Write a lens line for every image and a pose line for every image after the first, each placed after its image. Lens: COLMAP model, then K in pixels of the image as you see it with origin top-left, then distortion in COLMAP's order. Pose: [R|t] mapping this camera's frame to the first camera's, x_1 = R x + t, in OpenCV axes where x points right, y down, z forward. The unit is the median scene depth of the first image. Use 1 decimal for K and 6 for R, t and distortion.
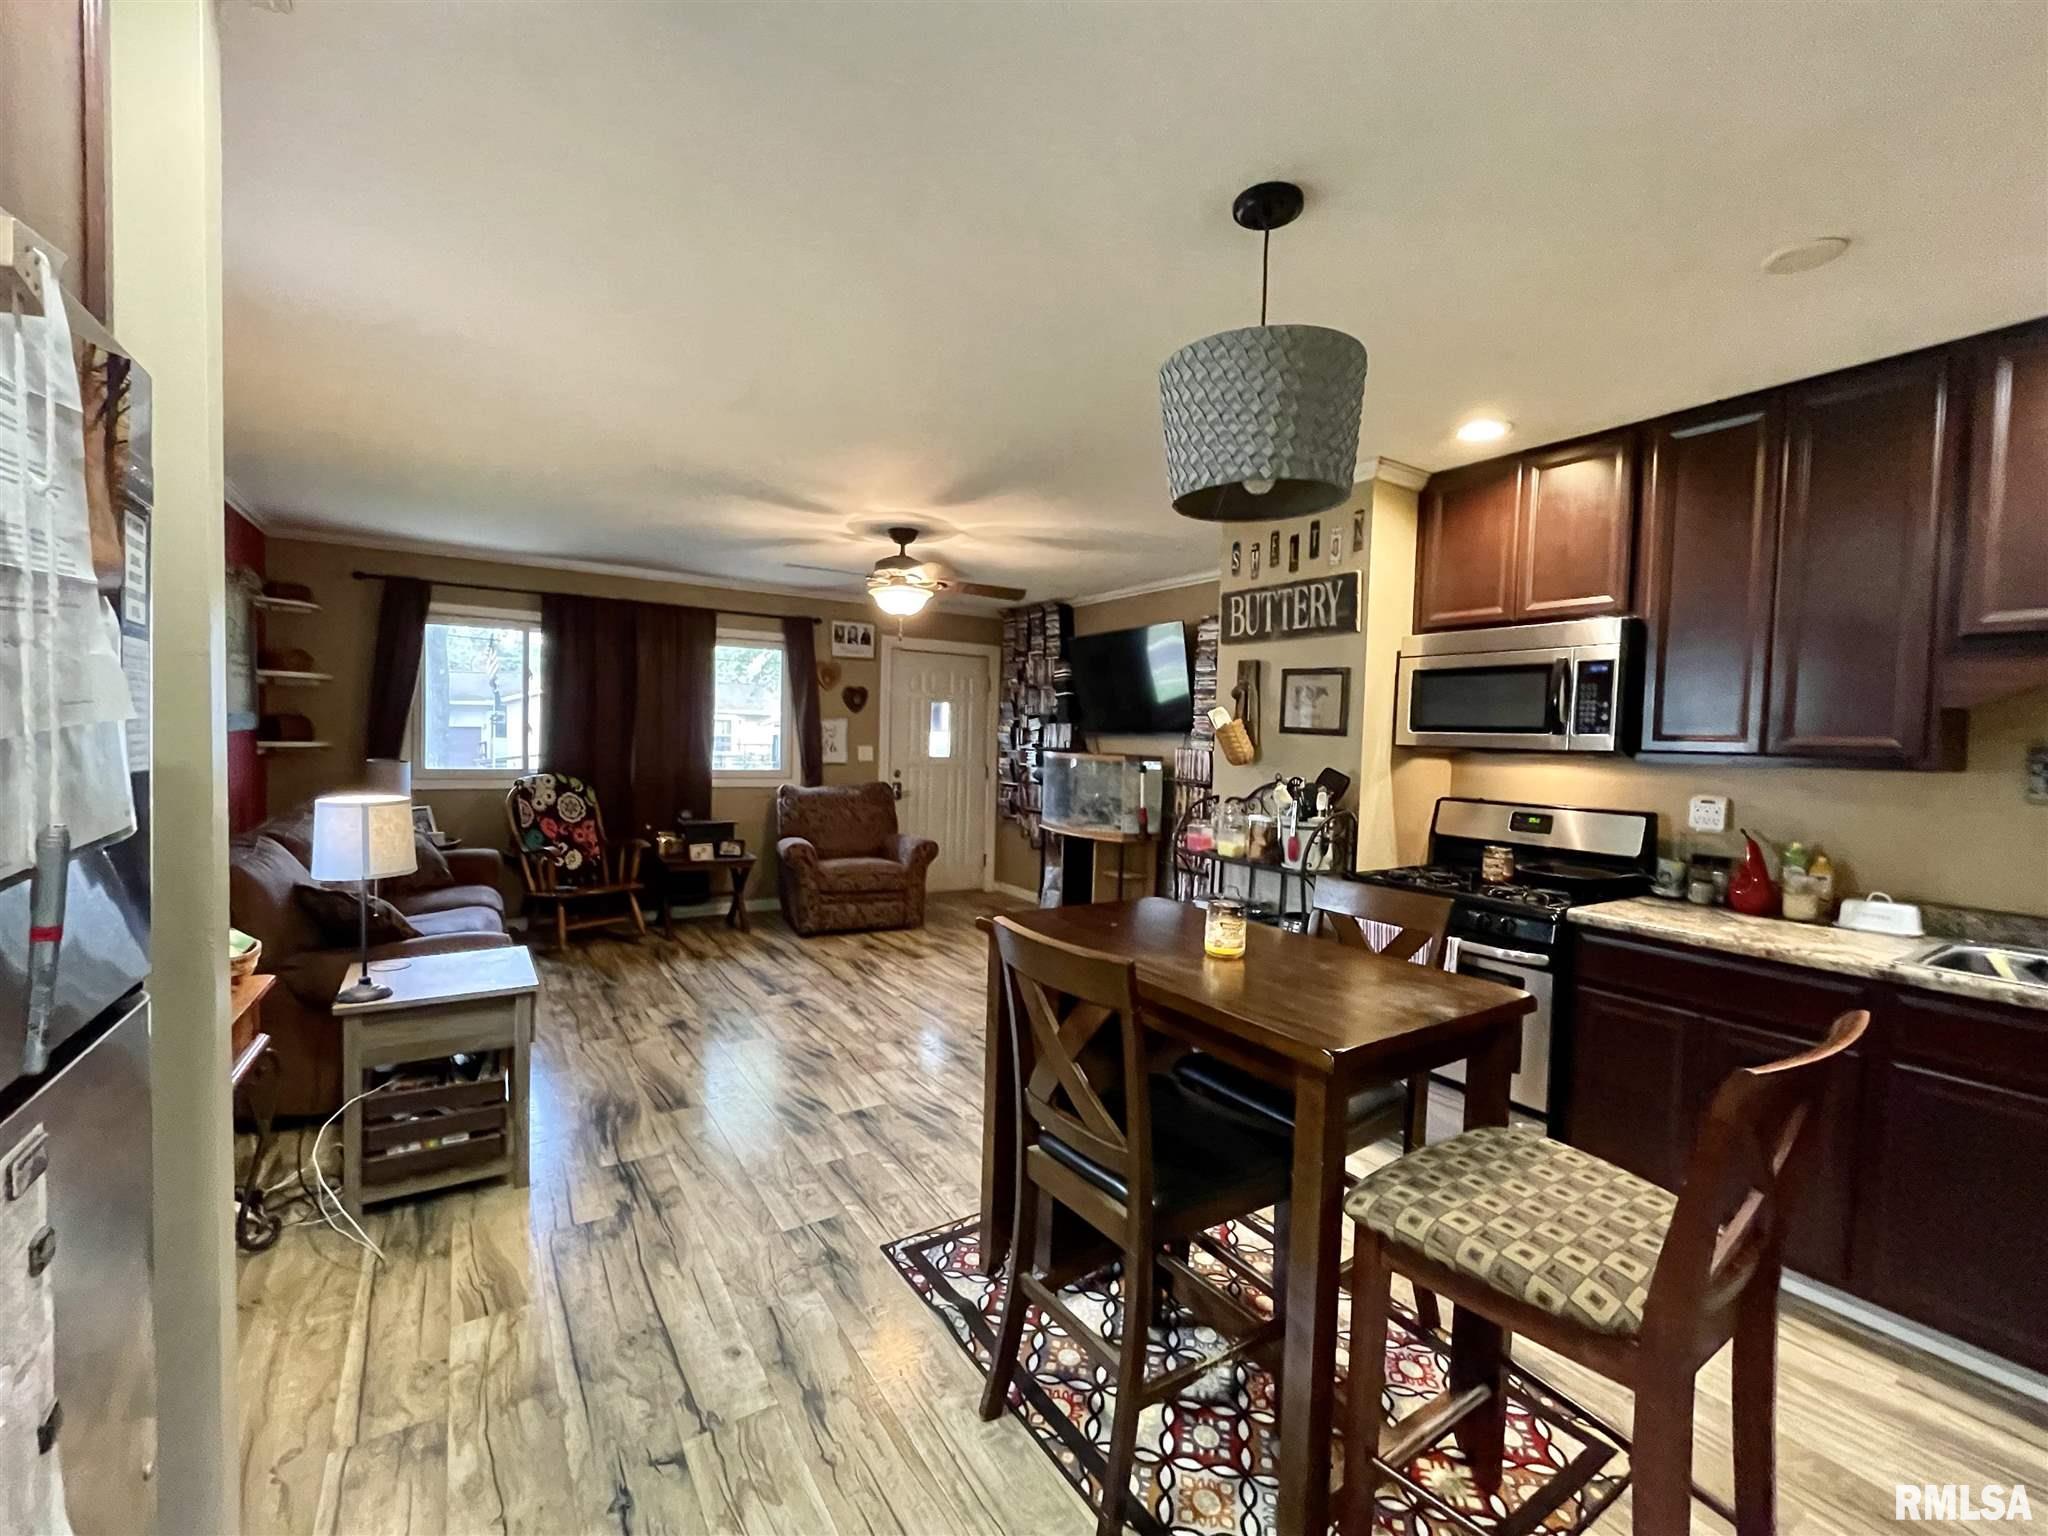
lens RADIAL K [[866.0, 0, 1027.3], [0, 866.0, 769.0], [0, 0, 1]] dist [-0.002191, -0.000615]
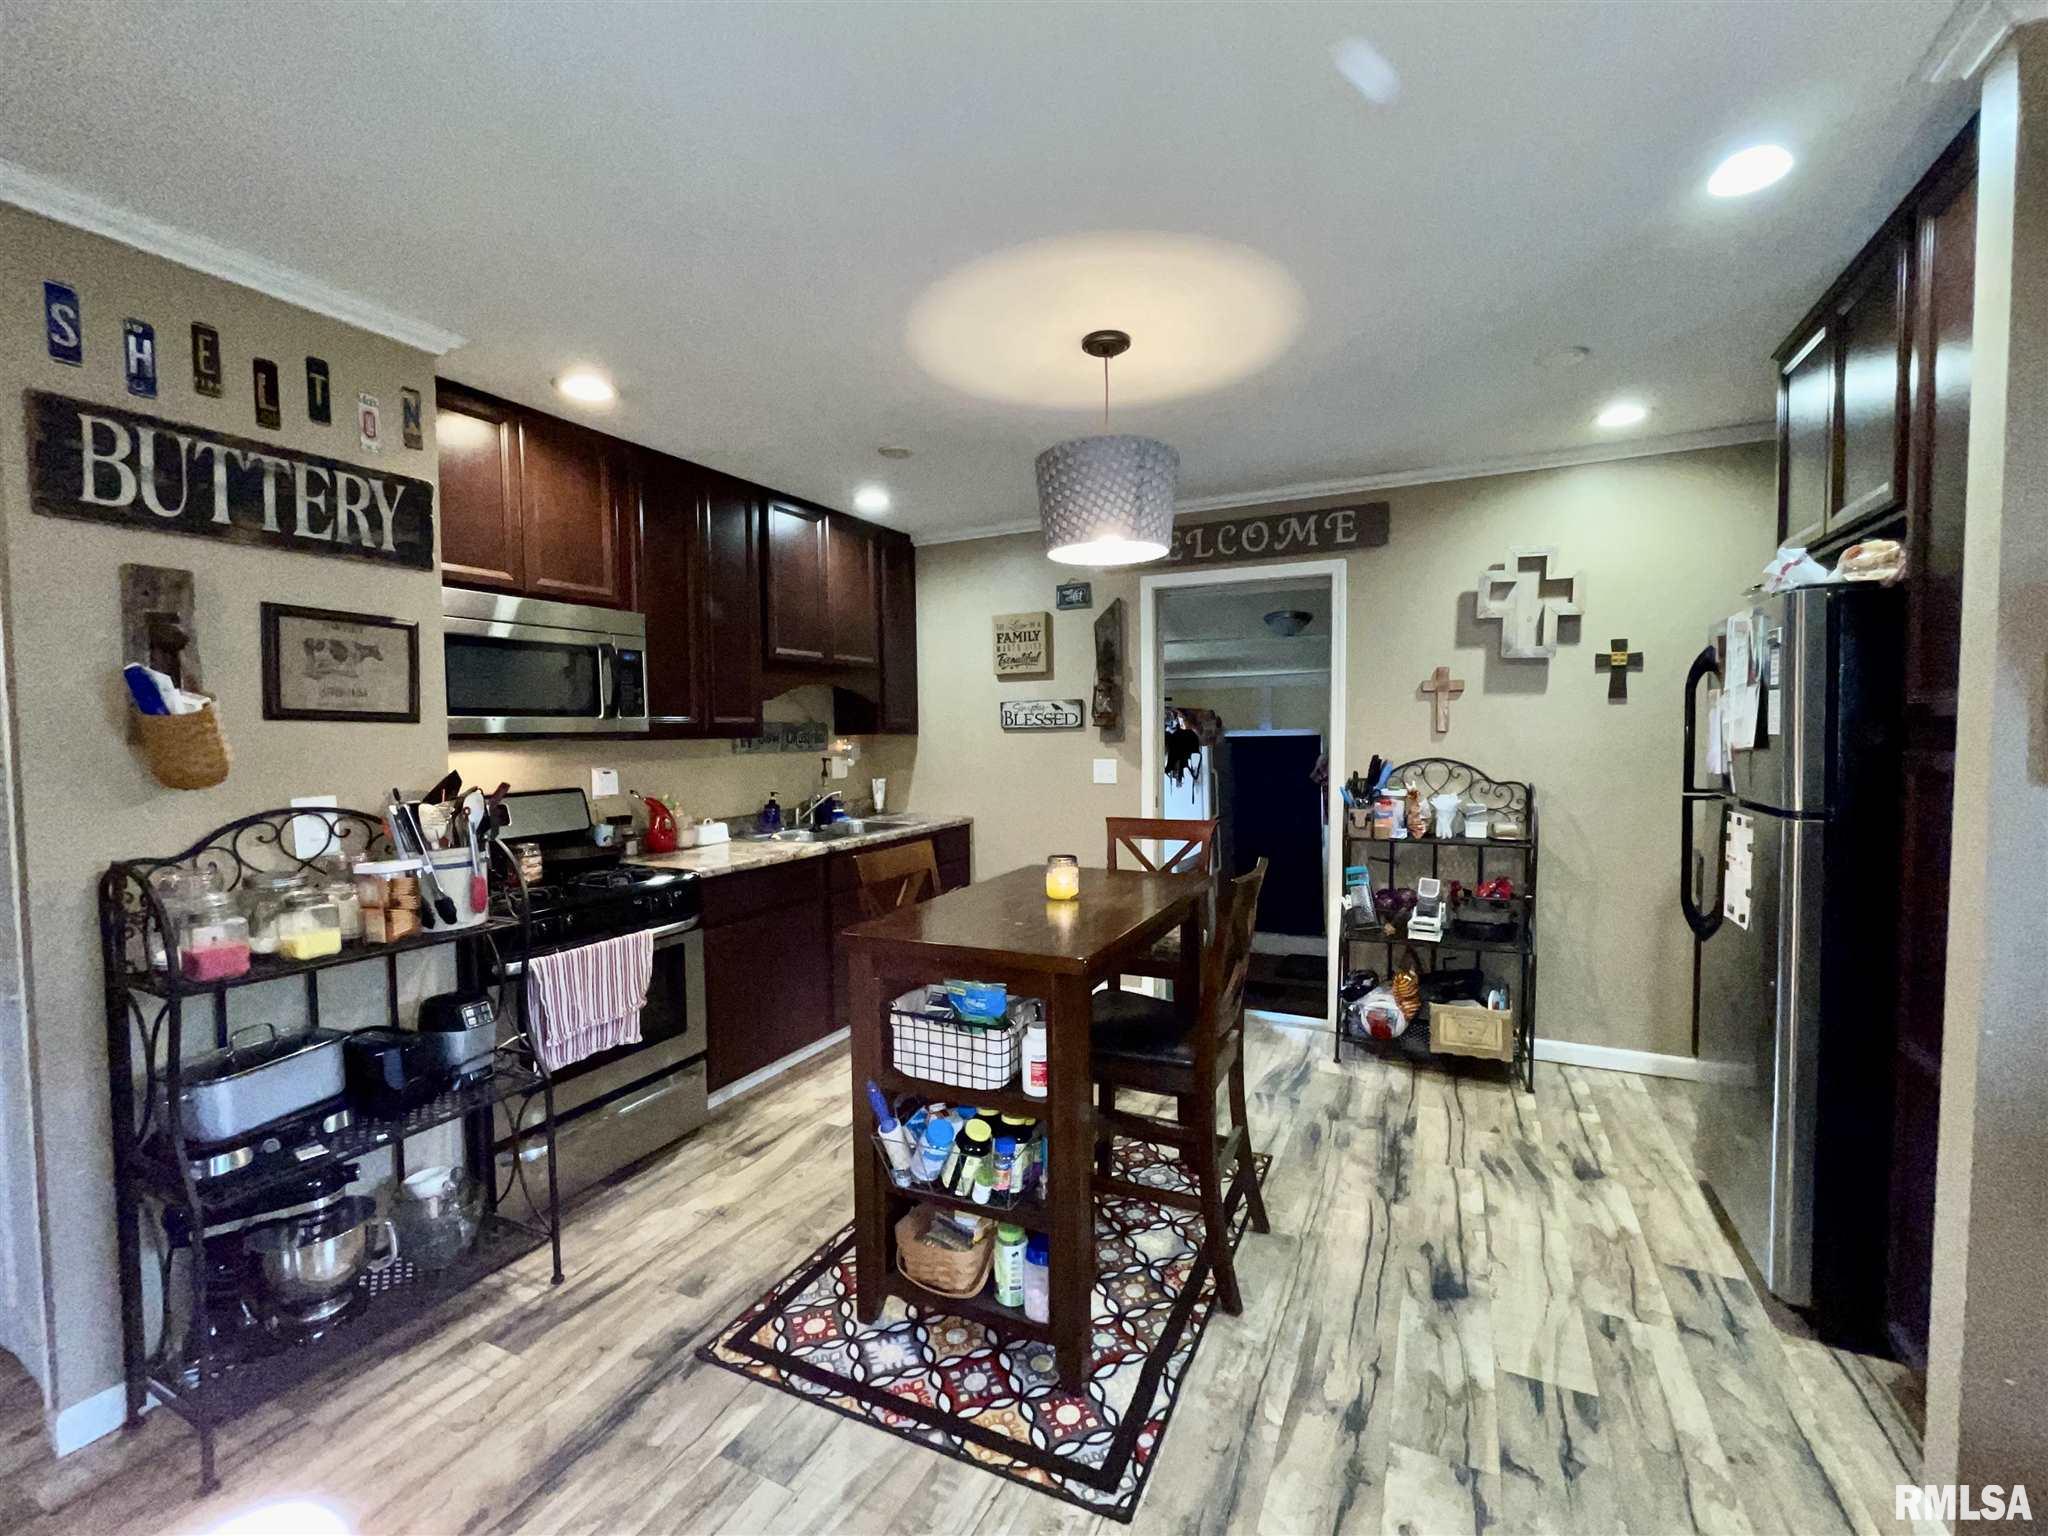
lens RADIAL K [[866.0, 0, 1025.0], [0, 866.0, 769.2], [0, 0, 1]] dist [-0.002191, -0.000615]
pose [[-0.511896, -0.060627, 0.856905, -0.431297], [0.034783, 0.995226, 0.091191, -0.045214], [-0.858343, 0.076486, -0.507344, 0.898450]]
